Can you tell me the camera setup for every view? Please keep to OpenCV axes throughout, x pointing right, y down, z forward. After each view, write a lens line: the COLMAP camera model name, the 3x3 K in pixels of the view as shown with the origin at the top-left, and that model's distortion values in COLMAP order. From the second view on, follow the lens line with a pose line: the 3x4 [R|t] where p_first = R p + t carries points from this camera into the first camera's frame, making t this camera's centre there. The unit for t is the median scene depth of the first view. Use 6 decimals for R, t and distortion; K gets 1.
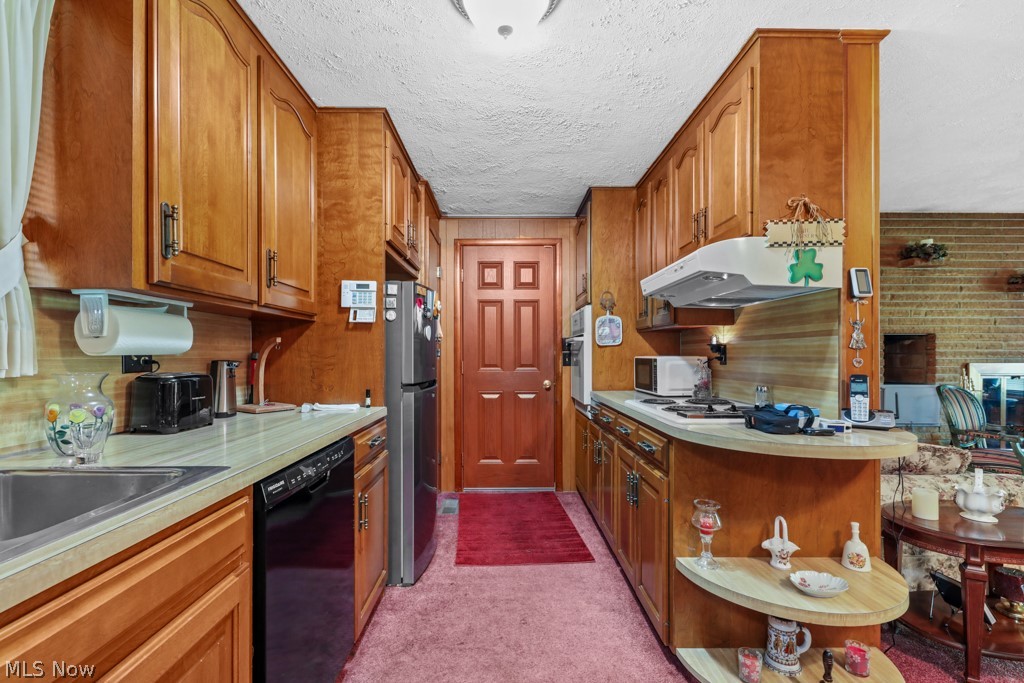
lens RADIAL K [[457.3, 0, 514.7], [0, 457.3, 353.5], [0, 0, 1]] dist [0.002754, -0.000021]
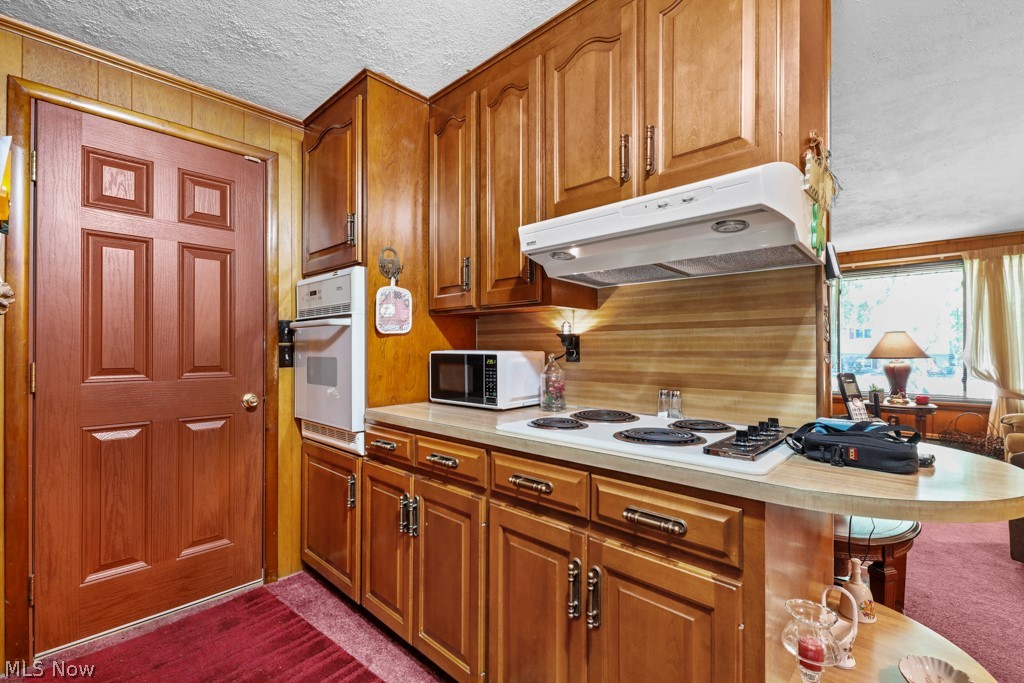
lens RADIAL K [[455.8, 0, 514.1], [0, 455.8, 345.3], [0, 0, 1]] dist [0.010588, -0.000313]
pose [[0.704050, 0.006453, 0.710121, -0.122230], [-0.002654, 0.999976, -0.006455, 0.001915], [-0.710145, 0.002660, 0.704050, 0.434861]]
